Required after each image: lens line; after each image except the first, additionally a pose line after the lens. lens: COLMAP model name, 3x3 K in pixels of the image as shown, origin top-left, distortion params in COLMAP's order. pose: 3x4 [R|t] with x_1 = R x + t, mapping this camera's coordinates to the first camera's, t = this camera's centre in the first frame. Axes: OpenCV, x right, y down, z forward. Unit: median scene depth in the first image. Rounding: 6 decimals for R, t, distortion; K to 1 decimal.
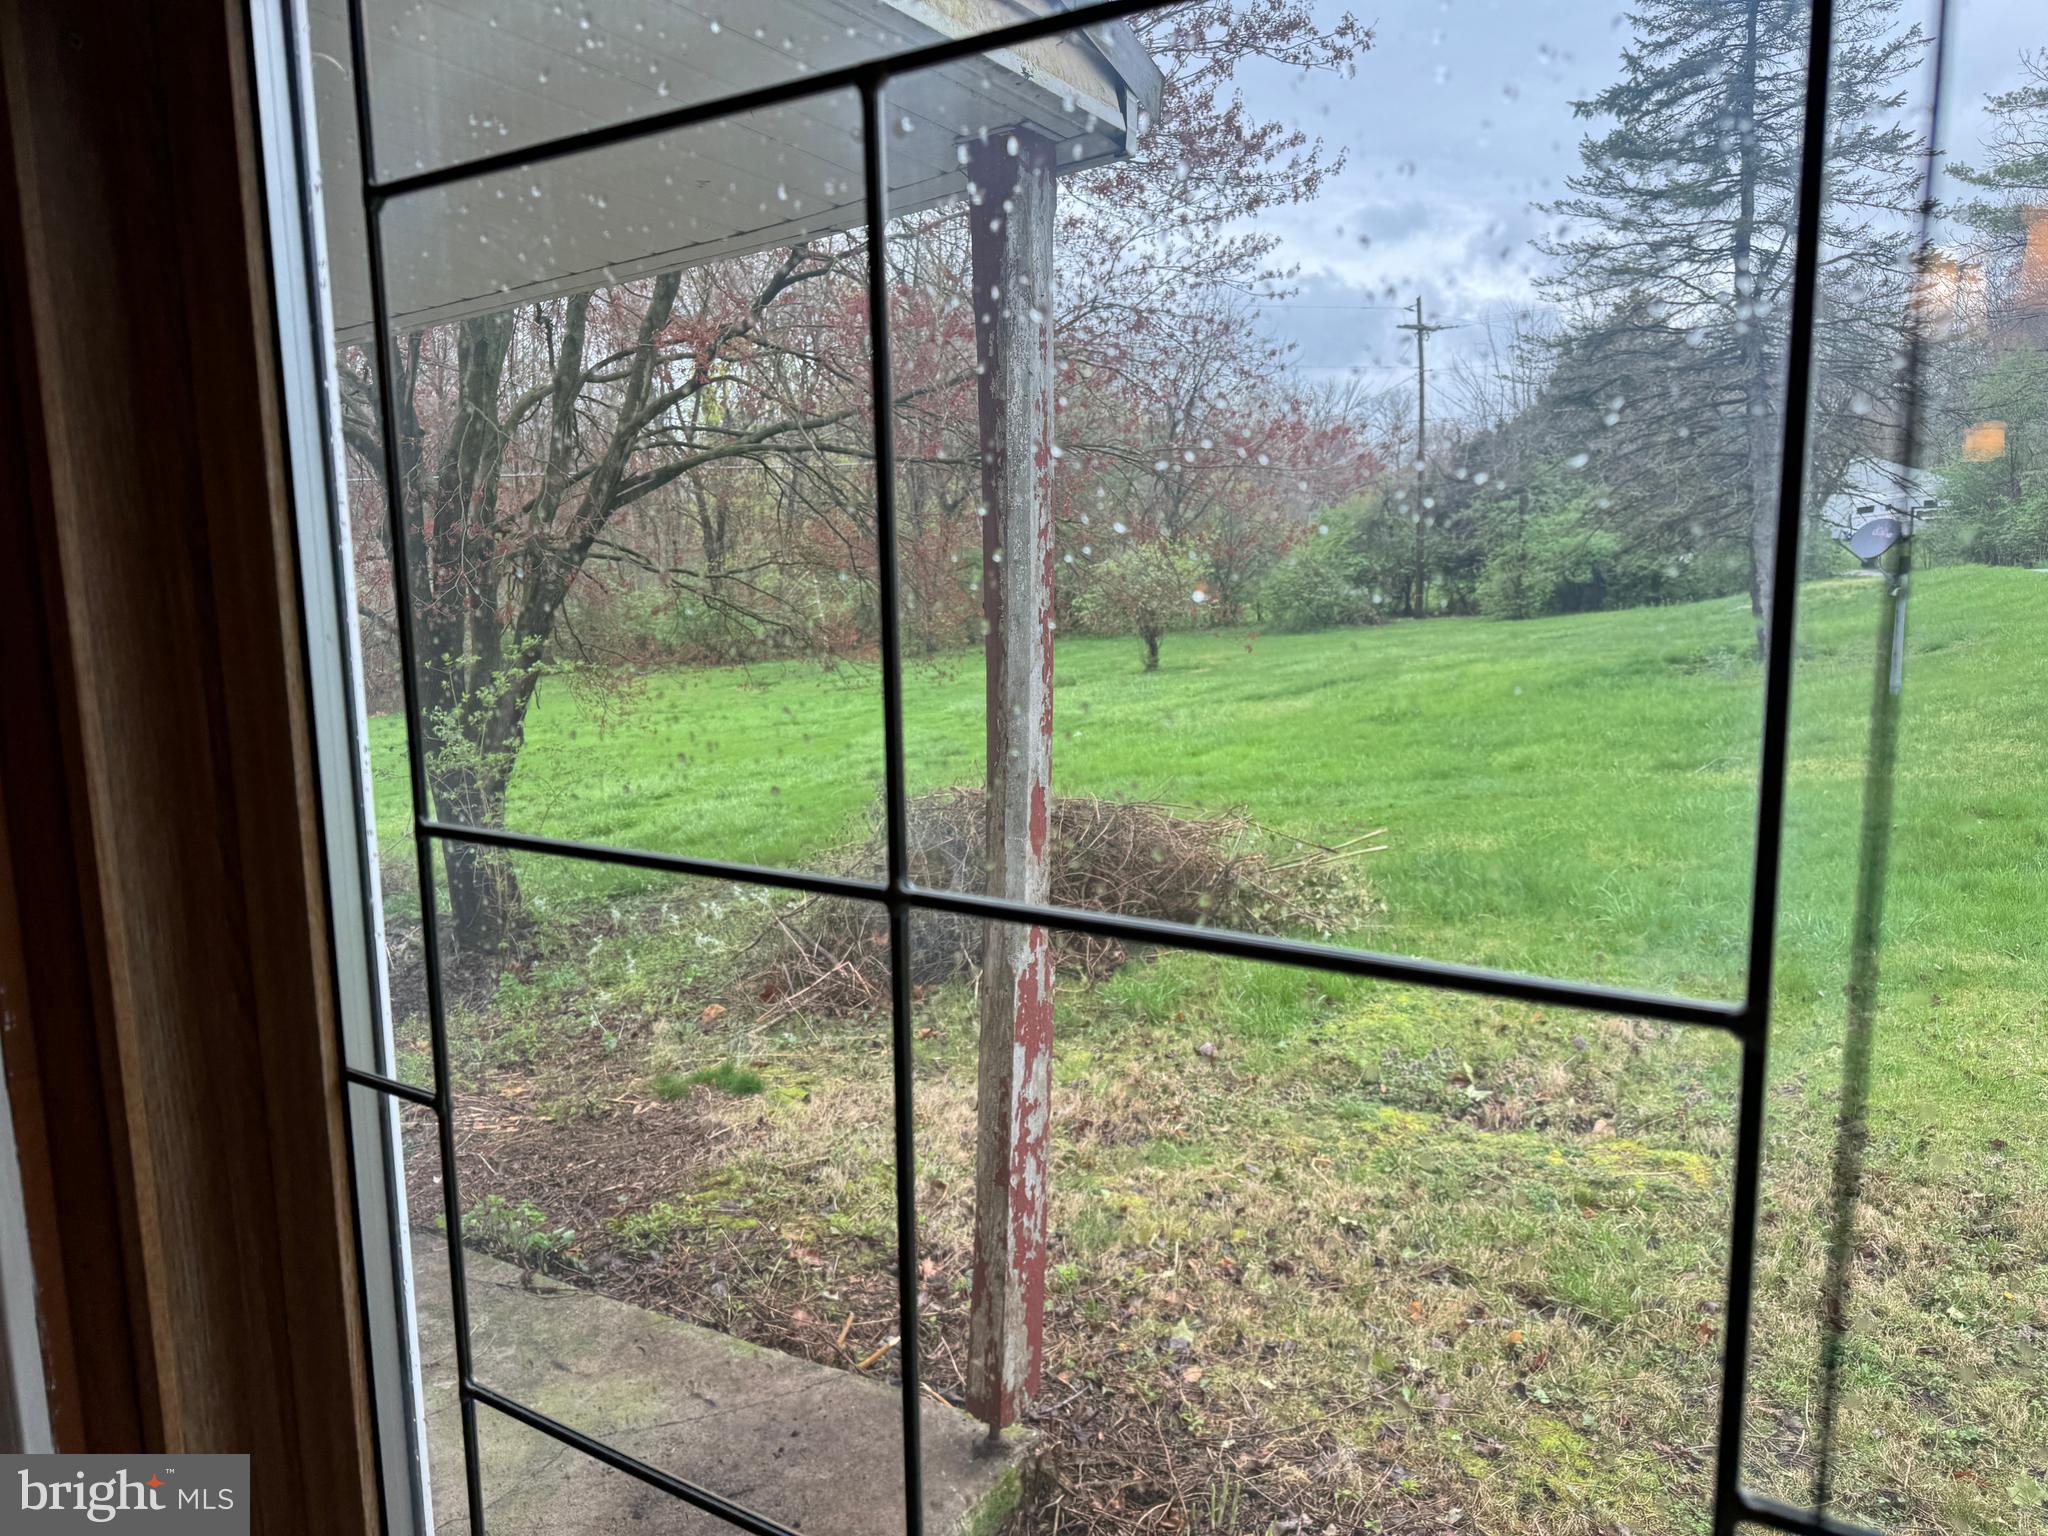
lens RADIAL K [[1437.5, 0, 1014.7], [0, 1437.5, 773.7], [0, 0, 1]] dist [0.104189, -0.000980]
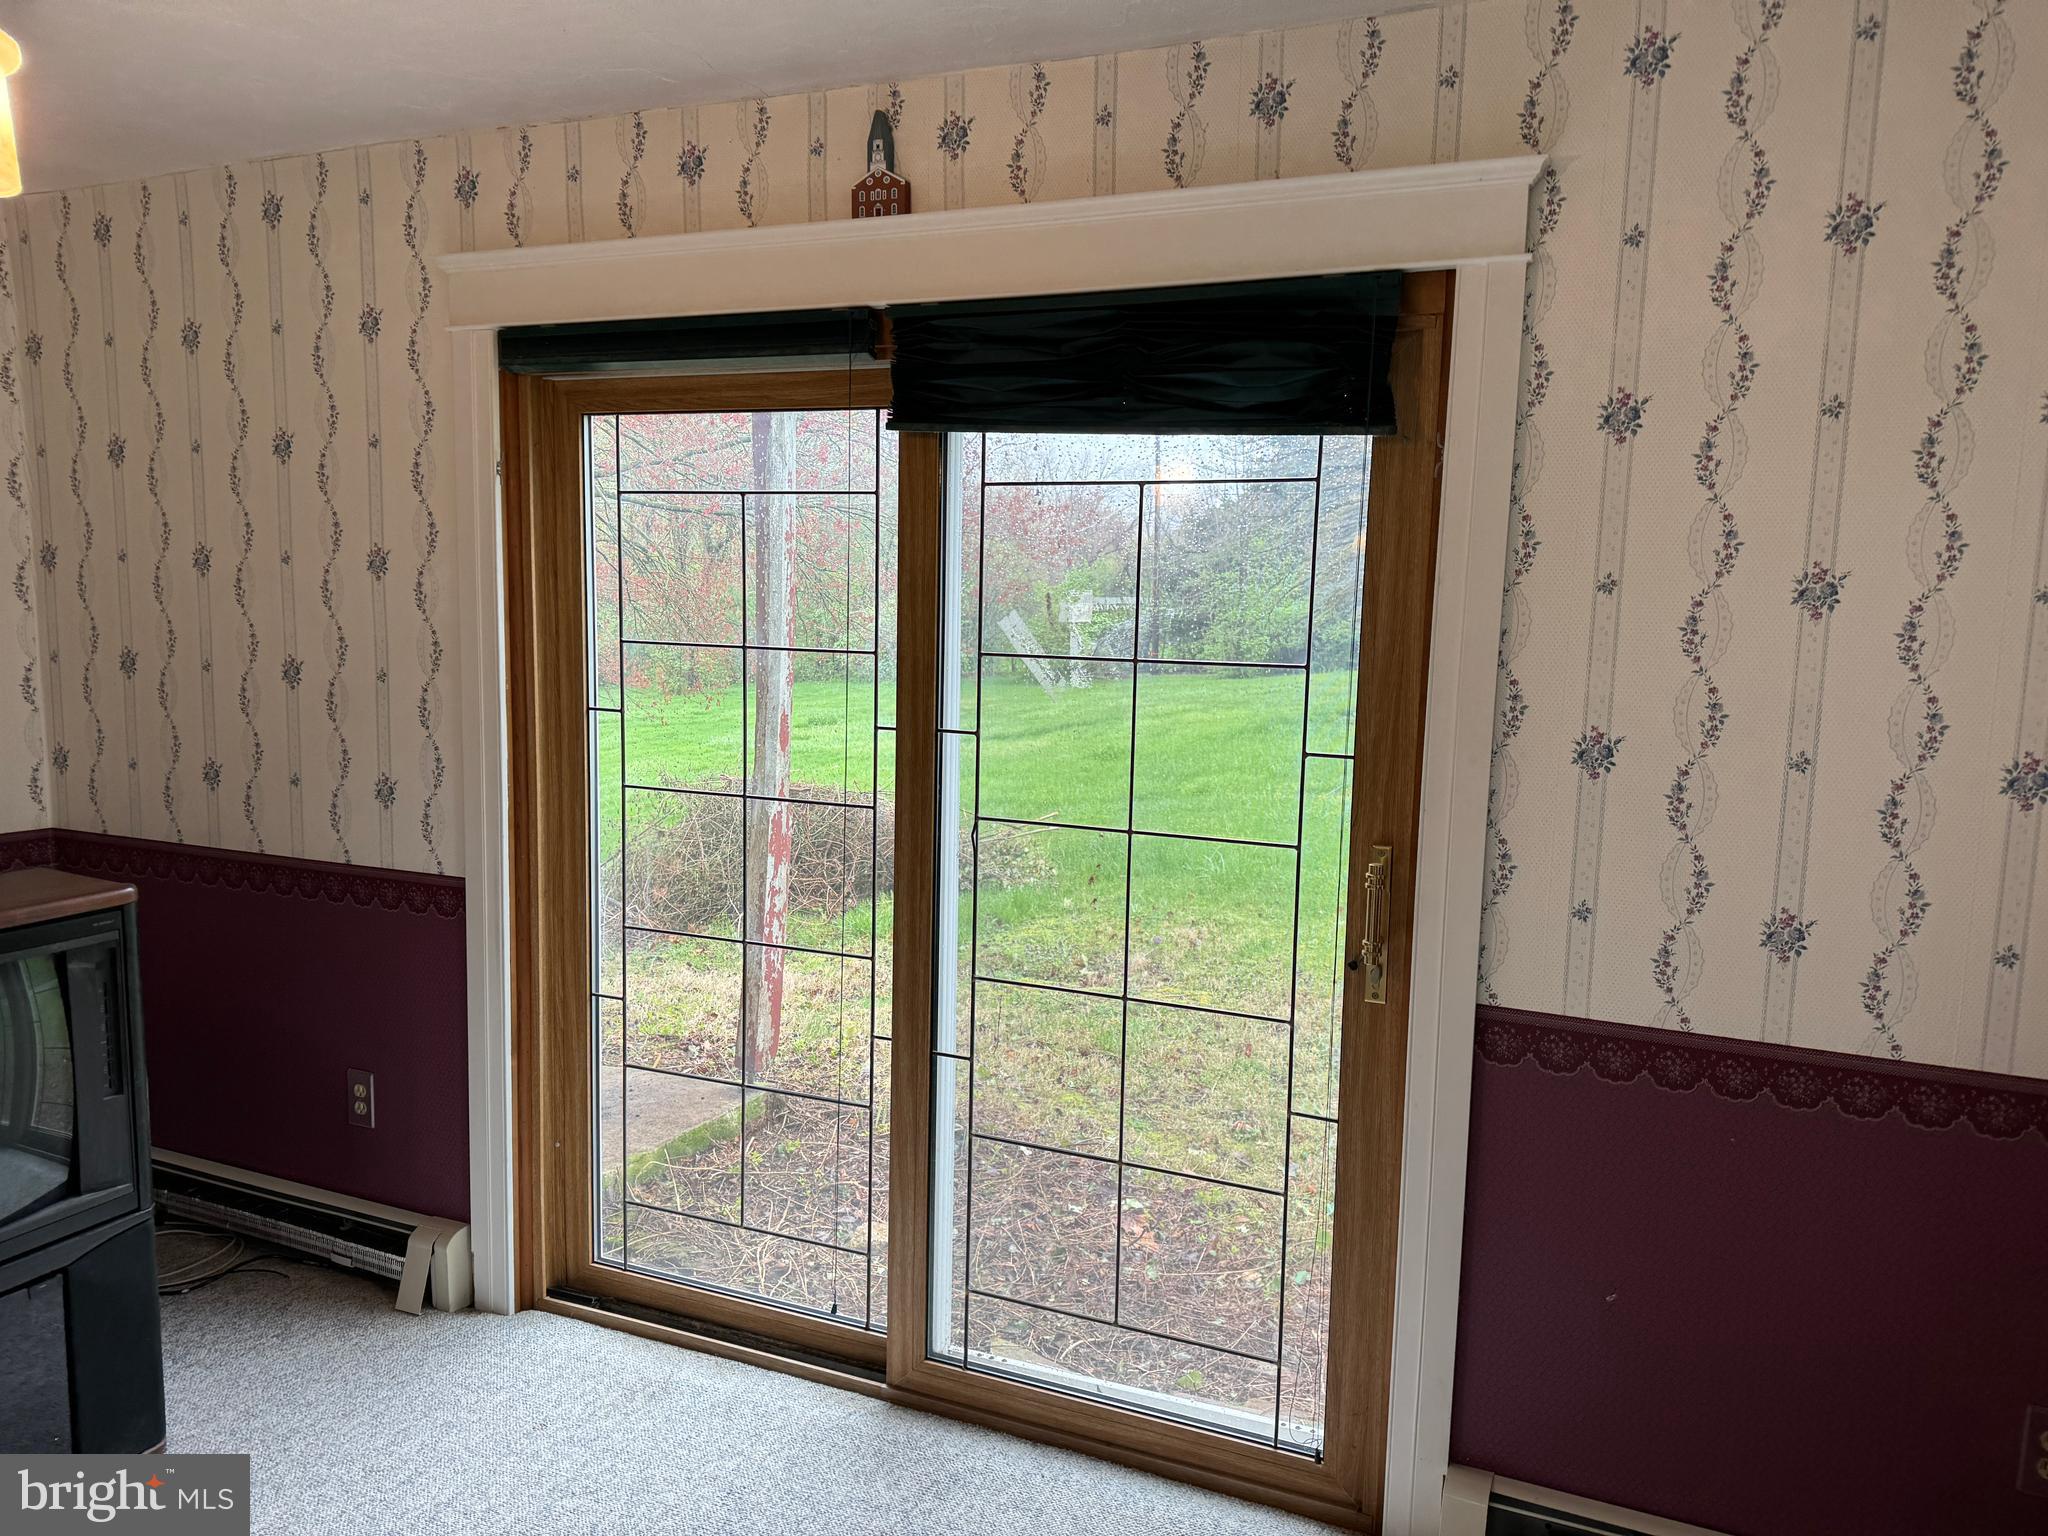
lens RADIAL K [[1437.5, 0, 1042.3], [0, 1437.5, 773.8], [0, 0, 1]] dist [0.104189, -0.000980]
pose [[0.983263, 0.021531, 0.180913, 0.007830], [-0.015240, 0.999232, -0.036091, 0.139791], [-0.181551, 0.032730, 0.982837, -0.830018]]
